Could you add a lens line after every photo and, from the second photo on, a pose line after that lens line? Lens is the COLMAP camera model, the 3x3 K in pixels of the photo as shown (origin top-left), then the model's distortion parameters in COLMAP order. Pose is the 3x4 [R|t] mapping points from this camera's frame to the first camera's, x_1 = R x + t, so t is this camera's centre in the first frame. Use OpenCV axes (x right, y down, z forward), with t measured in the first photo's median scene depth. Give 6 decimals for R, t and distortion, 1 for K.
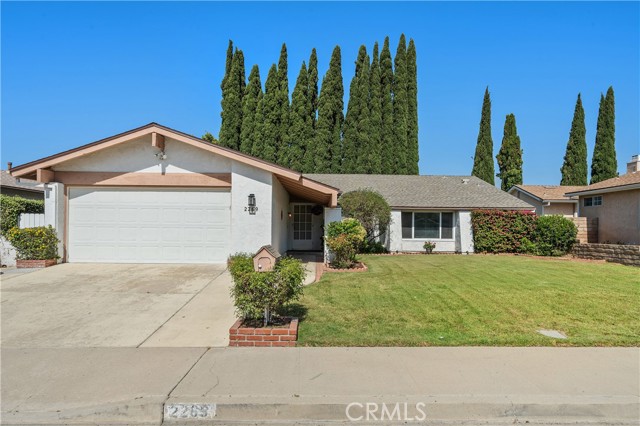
lens RADIAL K [[428.2, 0, 319.9], [0, 428.2, 232.3], [0, 0, 1]] dist [-0.006313, -0.000540]
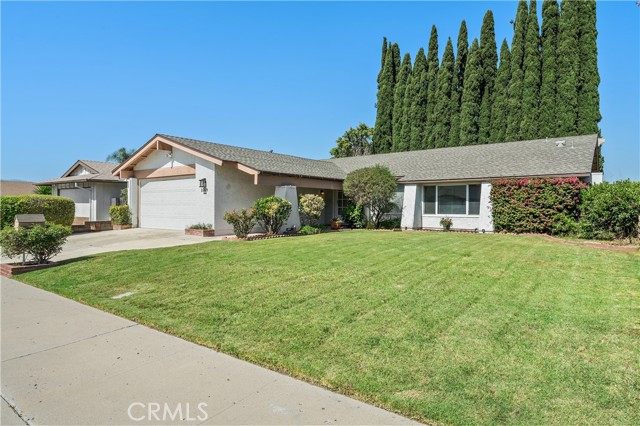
lens RADIAL K [[389.0, 0, 320.0], [0, 389.0, 213.0], [0, 0, 1]] dist [-0.002271, -0.000585]
pose [[0.778122, 0.002510, -0.628108, 0.303409], [0.002255, 0.999974, 0.006791, 0.003034], [0.628109, -0.006701, 0.778097, 0.103747]]
